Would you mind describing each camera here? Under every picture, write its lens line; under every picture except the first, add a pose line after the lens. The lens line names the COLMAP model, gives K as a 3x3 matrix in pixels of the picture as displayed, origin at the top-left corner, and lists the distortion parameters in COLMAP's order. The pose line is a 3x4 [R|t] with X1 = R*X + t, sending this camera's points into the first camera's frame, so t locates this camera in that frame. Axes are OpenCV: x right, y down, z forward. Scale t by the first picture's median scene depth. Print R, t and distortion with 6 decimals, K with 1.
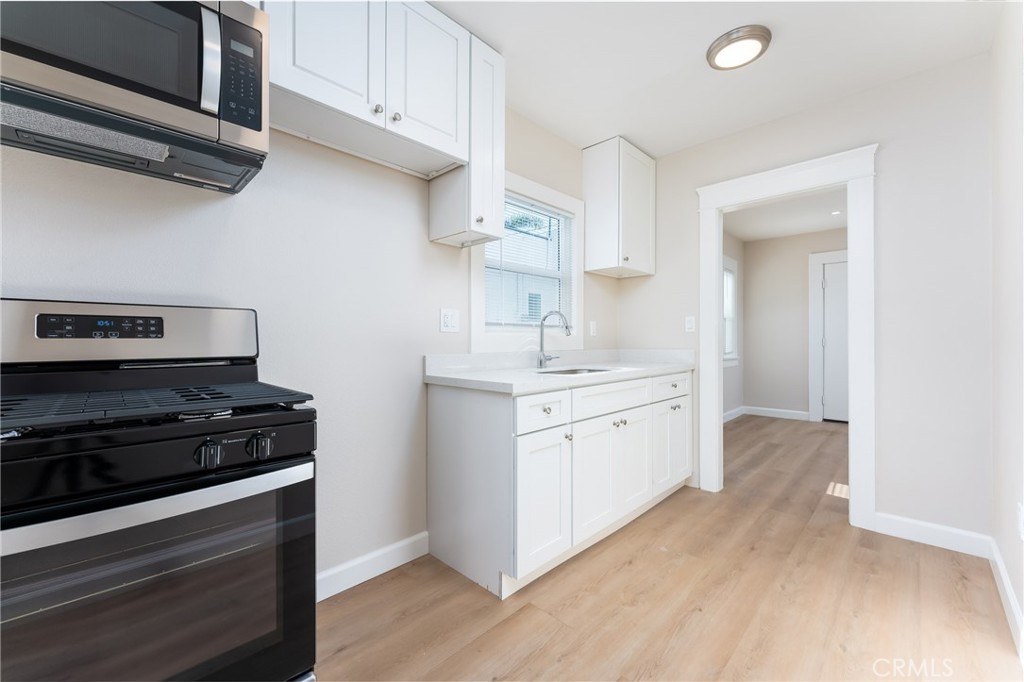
lens RADIAL K [[413.3, 0, 508.4], [0, 413.3, 333.9], [0, 0, 1]] dist [-0.000684, 0.000021]
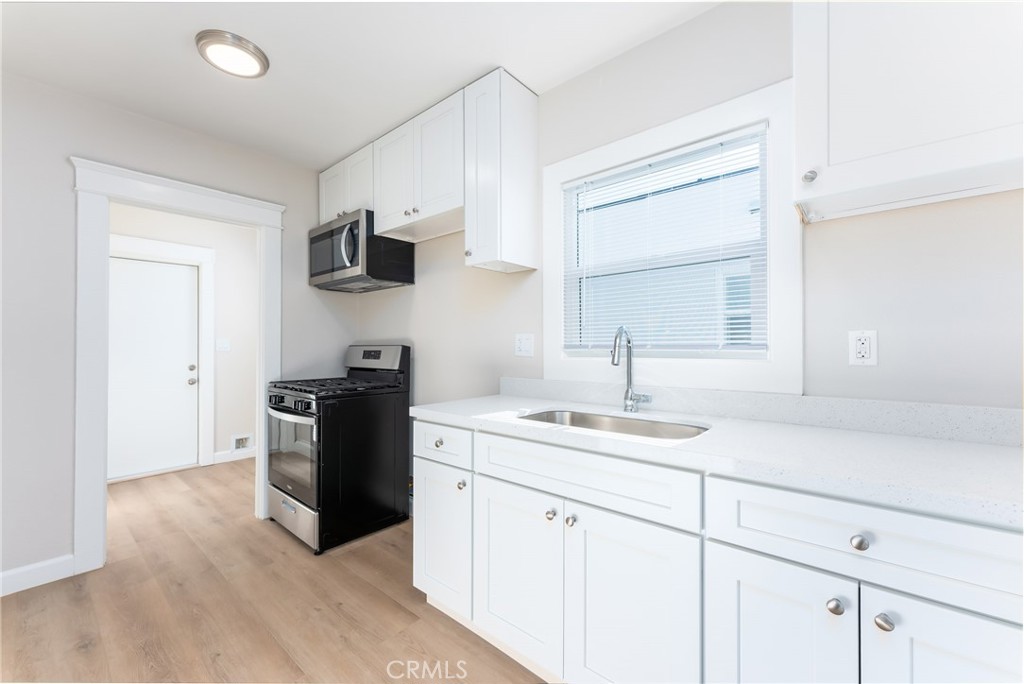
lens RADIAL K [[413.3, 0, 514.7], [0, 413.3, 342.8], [0, 0, 1]] dist [-0.000684, 0.000021]
pose [[0.063127, -0.027107, -0.997637, 1.172903], [0.003489, 0.999631, -0.026941, -0.014261], [0.997999, -0.001780, 0.063198, 1.227017]]
